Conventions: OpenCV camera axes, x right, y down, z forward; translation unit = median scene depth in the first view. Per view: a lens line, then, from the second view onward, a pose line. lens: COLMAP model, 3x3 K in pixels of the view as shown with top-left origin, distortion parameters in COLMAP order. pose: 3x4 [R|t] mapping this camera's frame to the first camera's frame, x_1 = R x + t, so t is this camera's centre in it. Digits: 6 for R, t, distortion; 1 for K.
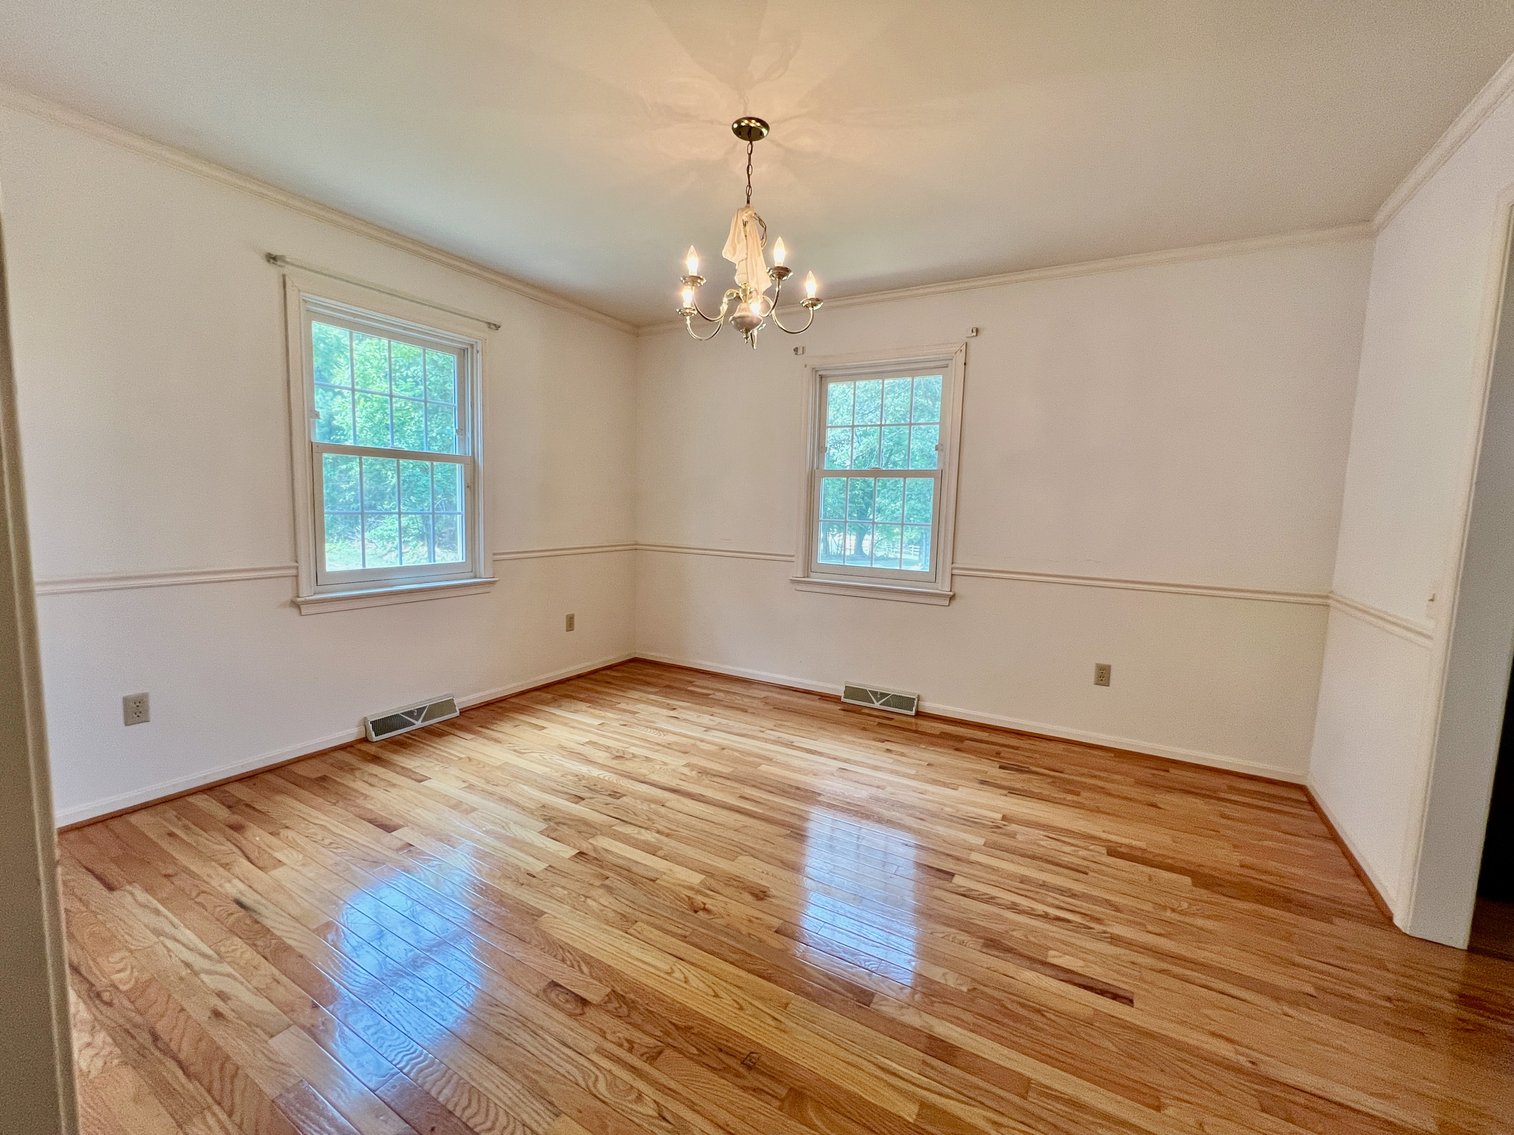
lens RADIAL K [[622.9, 0, 757.0], [0, 622.9, 567.5], [0, 0, 1]] dist [-0.002242, 0.000418]
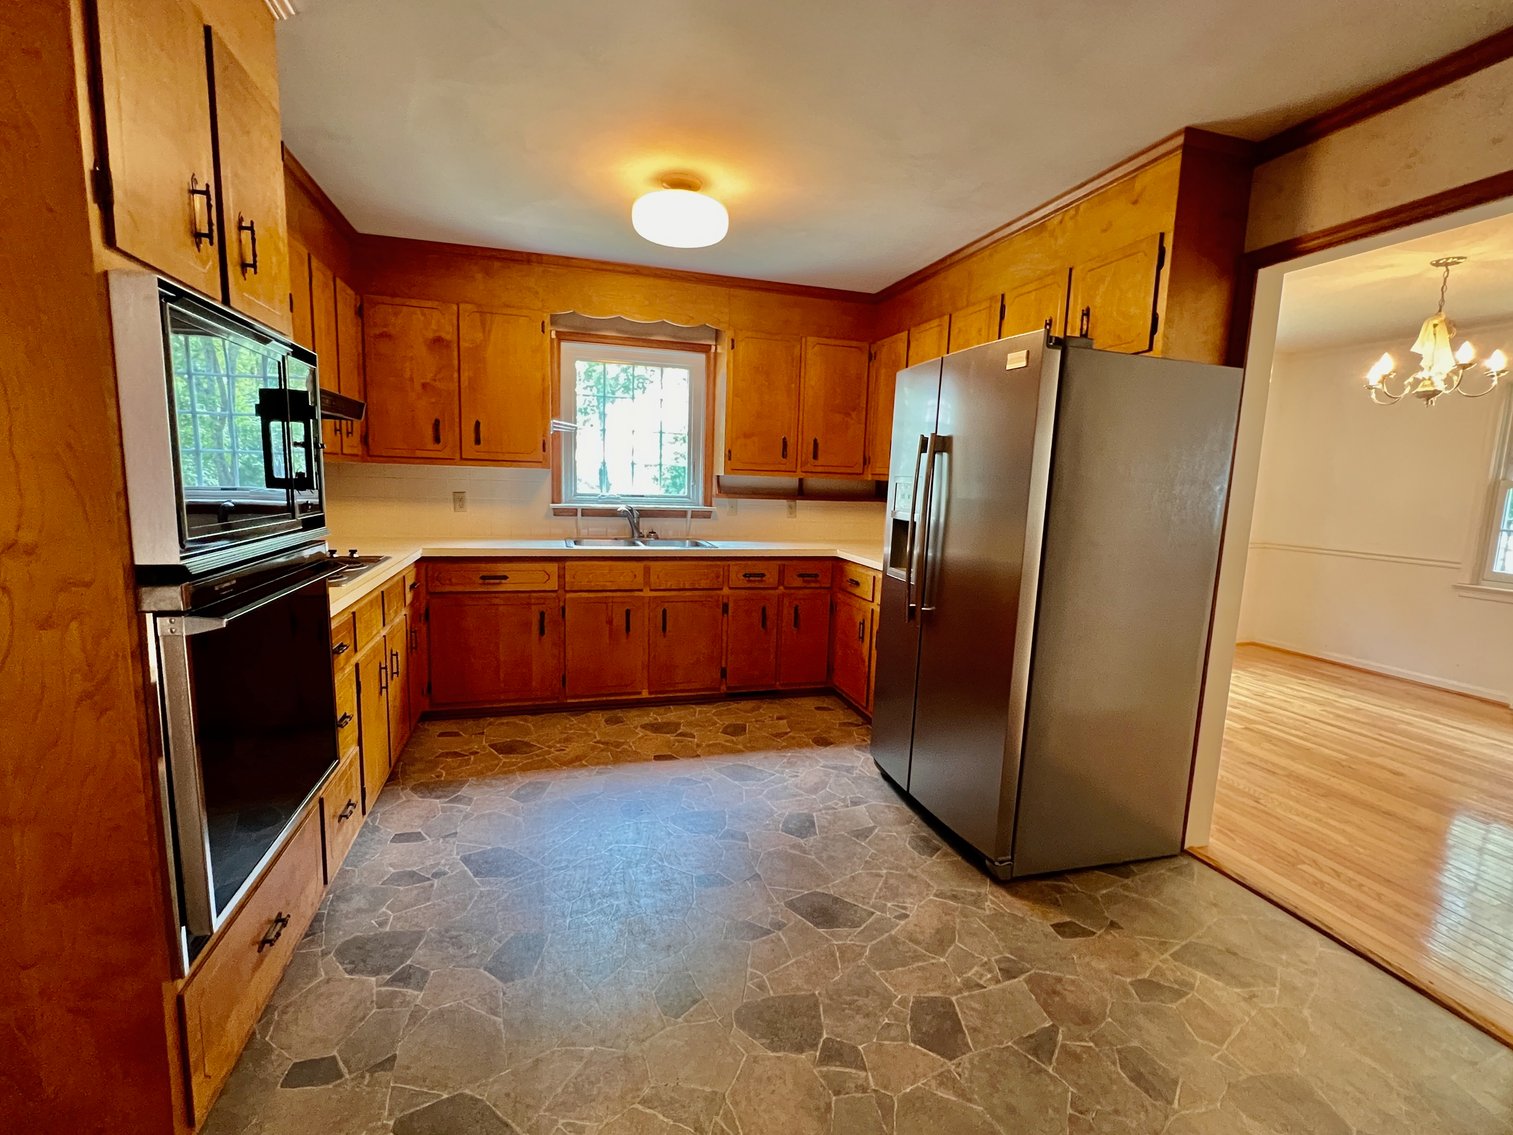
lens RADIAL K [[680.8, 0, 756.5], [0, 680.8, 567.5], [0, 0, 1]] dist [-0.004426, -0.000012]
pose [[0.725057, 0.086916, -0.683182, -0.026439], [-0.082706, 0.995814, 0.038914, 0.055314], [0.683704, 0.028289, 0.729211, -0.830863]]
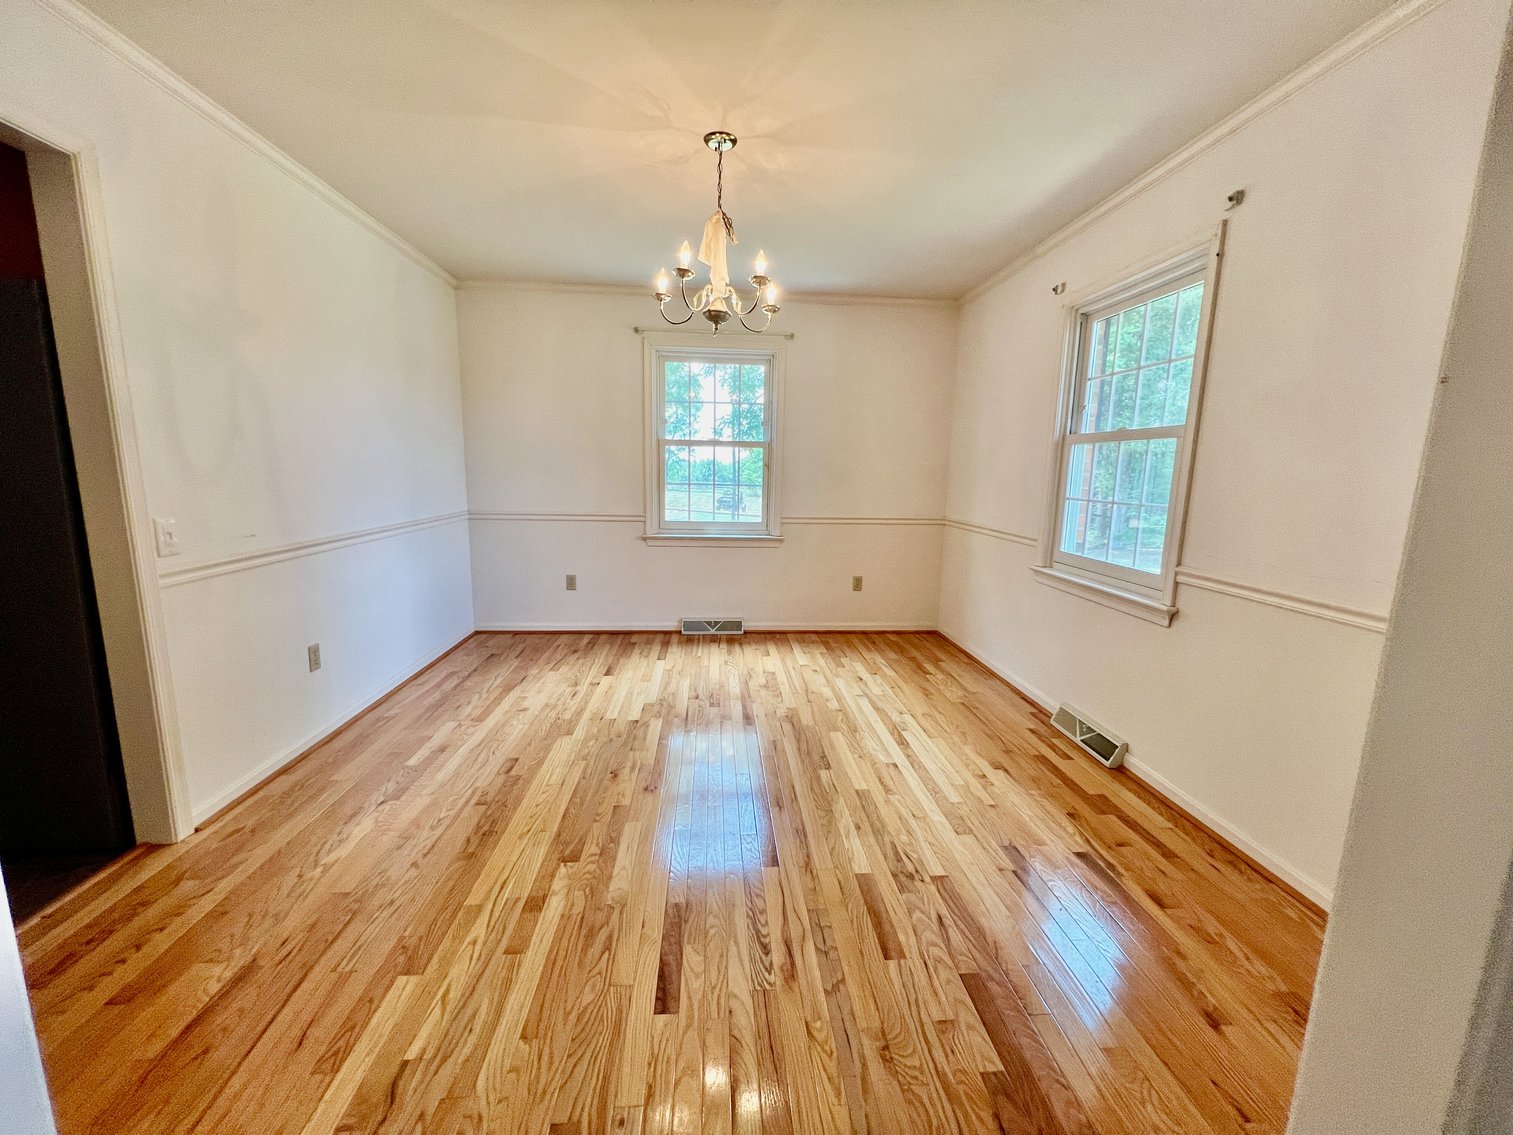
lens RADIAL K [[601.0, 0, 756.5], [0, 601.0, 567.5], [0, 0, 1]] dist [-0.001875, 0.000123]
pose [[0.568415, 0.118054, -0.814228, 0.668831], [-0.087650, 0.992709, 0.082743, -0.021133], [0.818060, 0.024334, 0.574618, 0.296083]]
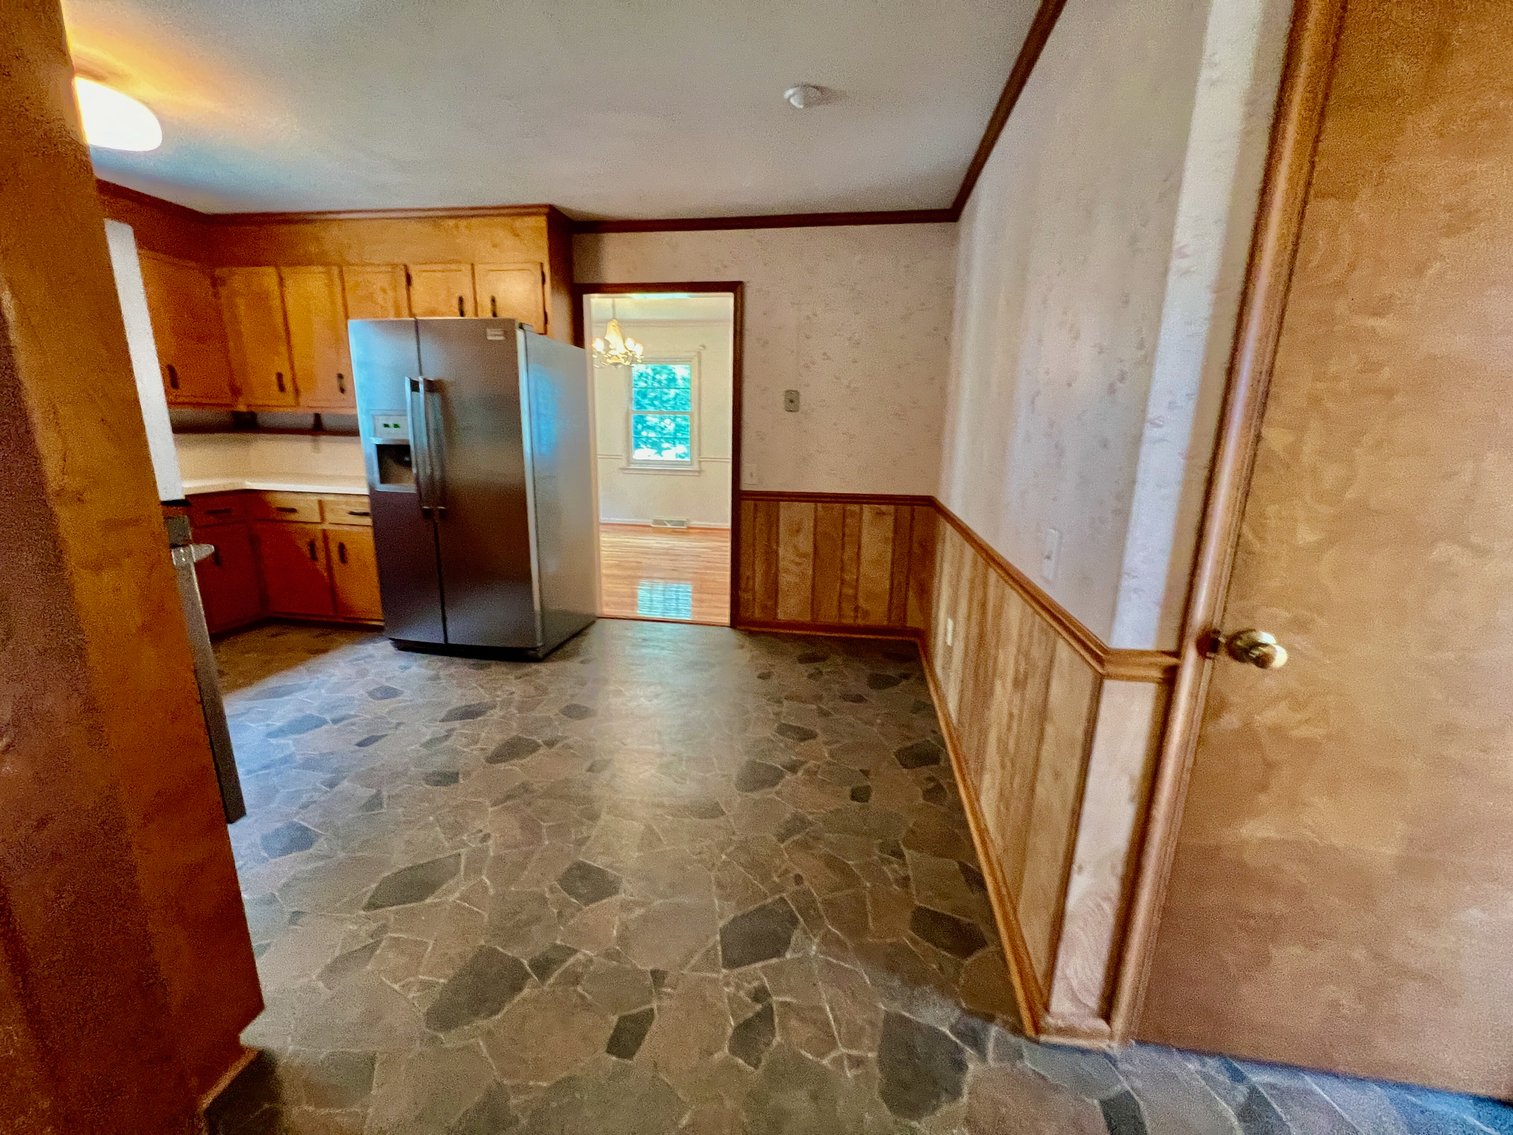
lens RADIAL K [[622.5, 0, 756.5], [0, 622.5, 567.5], [0, 0, 1]] dist [-0.002242, 0.000418]
pose [[0.932766, -0.089937, 0.349082, -0.336477], [0.043338, 0.989331, 0.139087, 0.100270], [-0.357867, -0.114607, 0.926713, -1.287016]]
